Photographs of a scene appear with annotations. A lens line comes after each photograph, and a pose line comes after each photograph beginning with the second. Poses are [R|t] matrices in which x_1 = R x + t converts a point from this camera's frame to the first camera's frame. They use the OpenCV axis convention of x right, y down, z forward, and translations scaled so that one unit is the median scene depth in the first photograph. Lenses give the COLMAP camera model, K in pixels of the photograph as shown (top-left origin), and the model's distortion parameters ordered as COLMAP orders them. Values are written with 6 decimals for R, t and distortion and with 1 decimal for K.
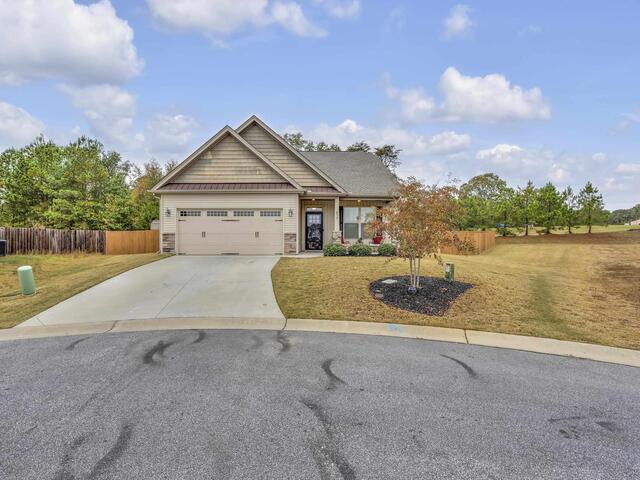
lens RADIAL K [[320.8, 0, 320.8], [0, 320.8, 240.3], [0, 0, 1]] dist [0.000353, -0.001693]
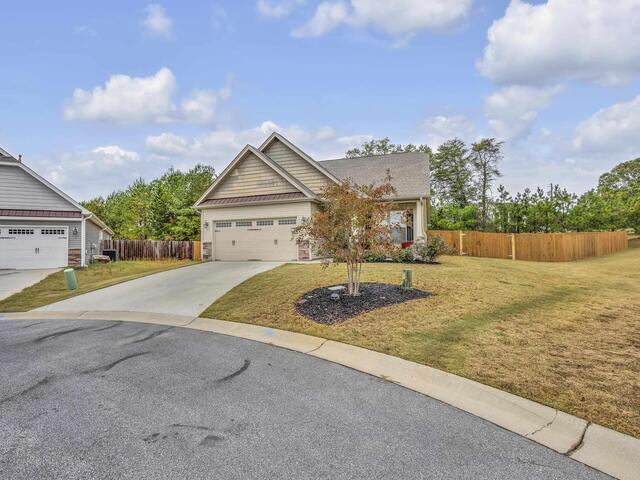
lens RADIAL K [[320.8, 0, 311.3], [0, 320.8, 233.2], [0, 0, 1]] dist [0.000353, -0.001693]
pose [[0.940981, -0.028795, -0.337232, 0.272533], [0.013879, 0.998819, -0.046559, 0.004212], [0.338174, 0.039131, 0.940270, 0.035280]]
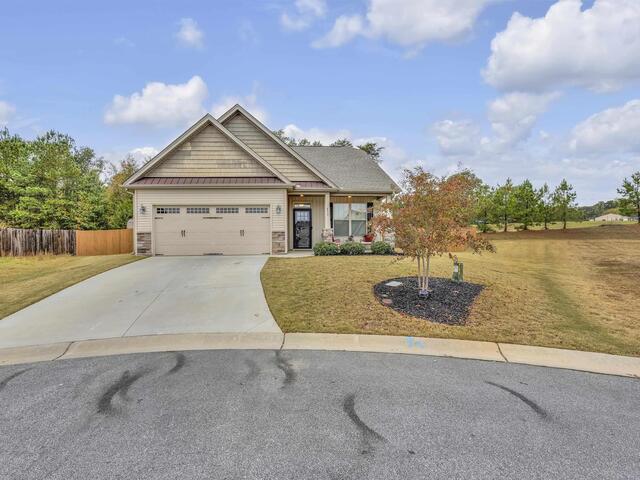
lens RADIAL K [[320.8, 0, 320.8], [0, 320.8, 239.7], [0, 0, 1]] dist [0.000353, -0.001693]
pose [[0.998561, -0.009407, 0.052796, -0.021431], [0.009136, 0.999944, 0.005382, -0.001144], [-0.052844, -0.004892, 0.998591, 0.064853]]
